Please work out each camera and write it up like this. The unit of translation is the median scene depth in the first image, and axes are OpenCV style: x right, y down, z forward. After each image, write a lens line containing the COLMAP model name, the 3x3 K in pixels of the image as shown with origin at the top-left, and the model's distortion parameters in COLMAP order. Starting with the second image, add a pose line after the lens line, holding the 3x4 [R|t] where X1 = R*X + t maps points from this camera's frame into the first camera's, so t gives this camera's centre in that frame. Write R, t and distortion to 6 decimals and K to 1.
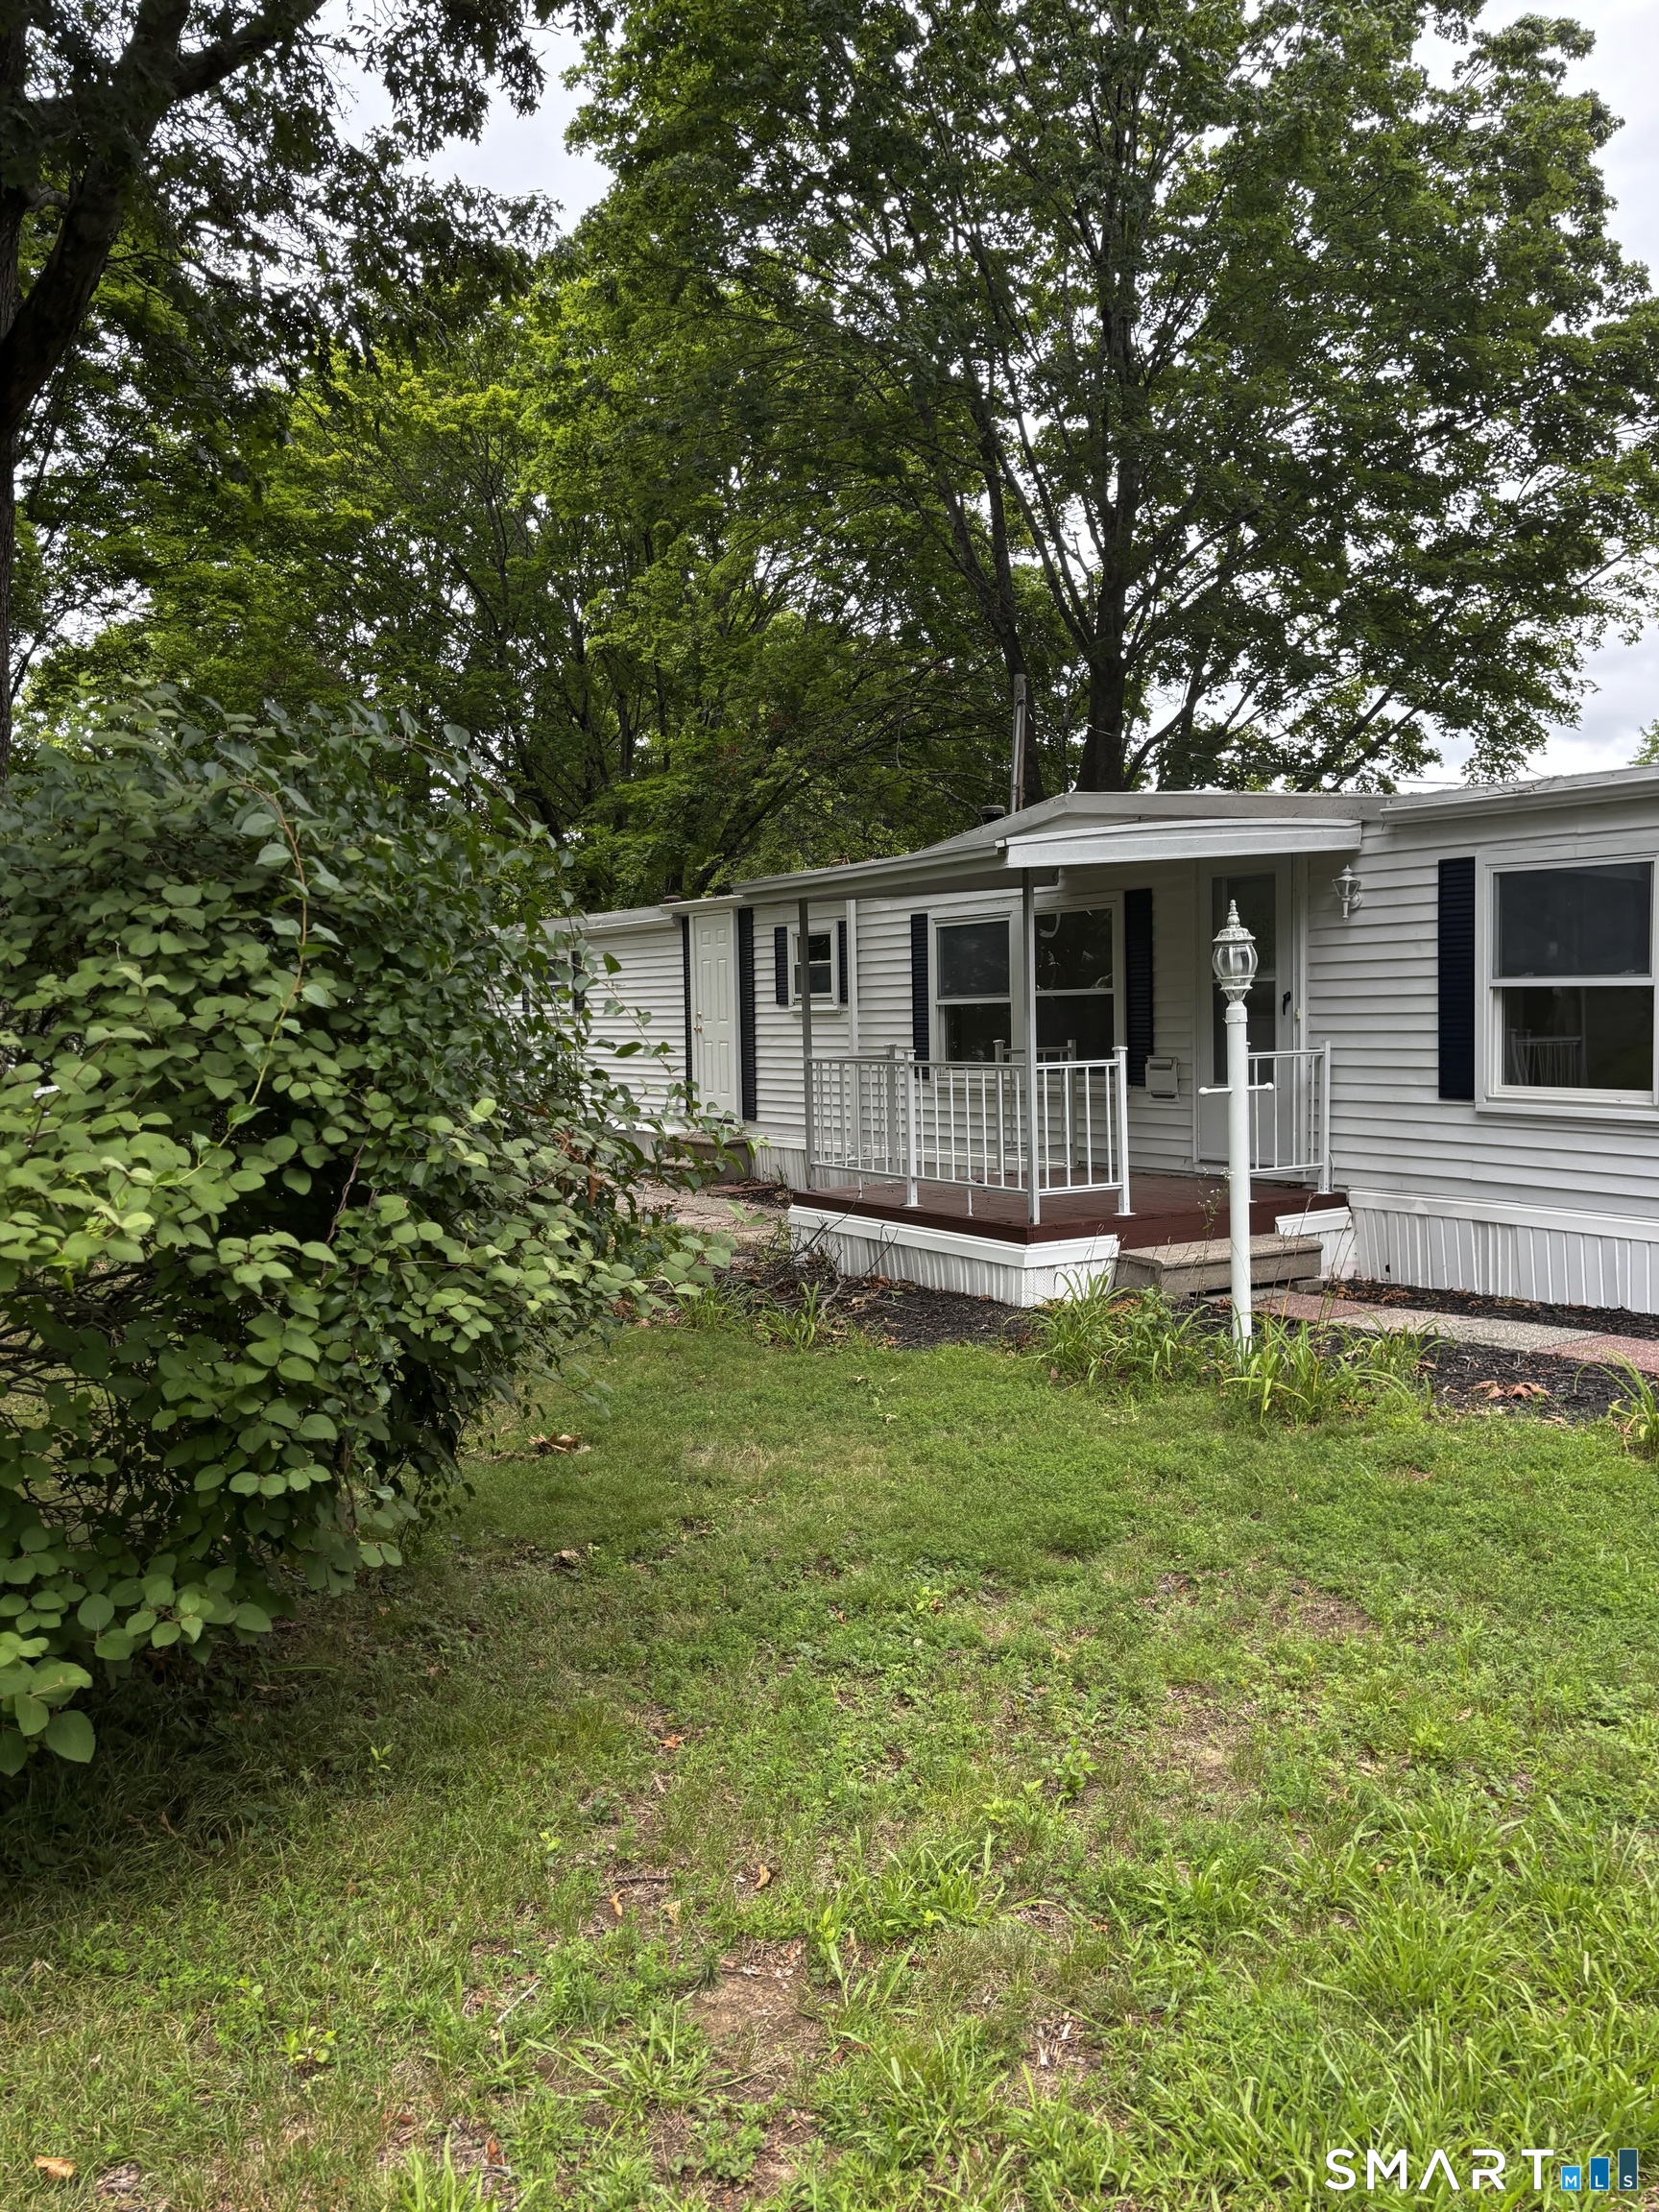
lens RADIAL K [[1736.6, 0, 739.4], [0, 1736.6, 1141.8], [0, 0, 1]] dist [-0.001872, -0.001406]
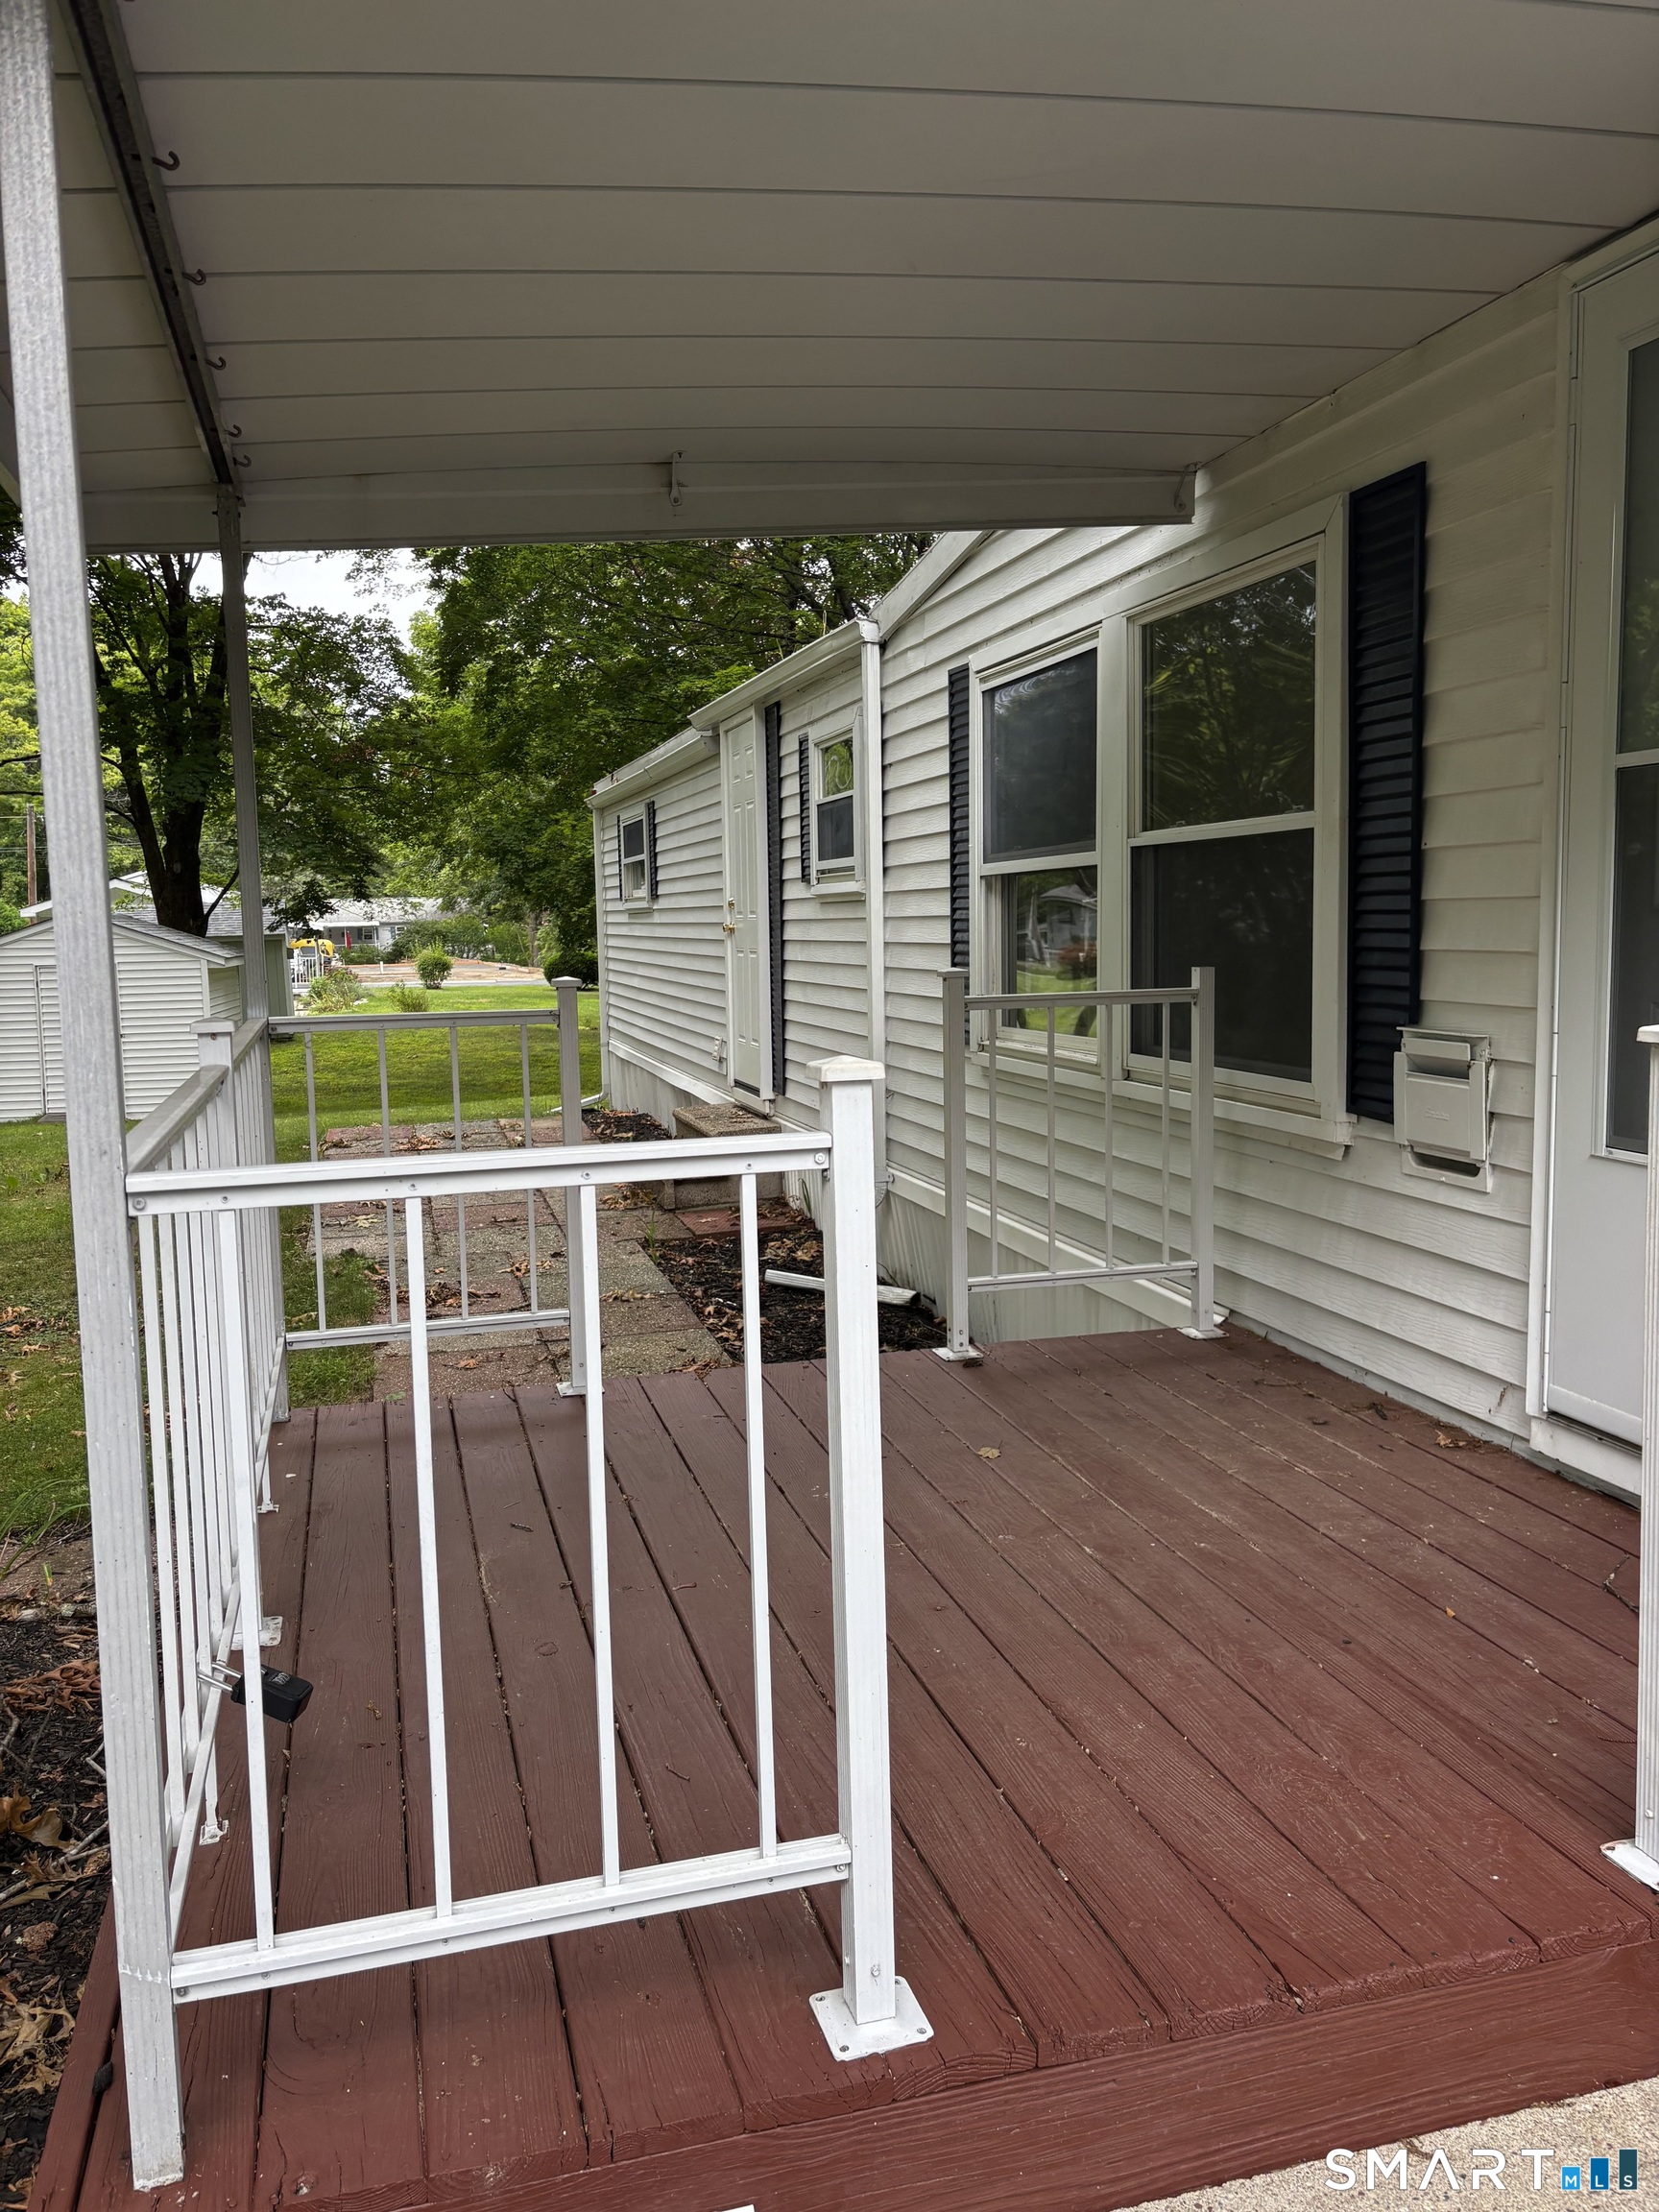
lens RADIAL K [[1672.1, 0, 829.5], [0, 1672.1, 1106.0], [0, 0, 1]] dist [0.001574, 0.006198]
pose [[0.969220, 0.031890, -0.244124, 0.243157], [-0.021494, 0.998750, 0.045133, -0.054200], [0.245258, -0.038496, 0.968693, 0.797487]]
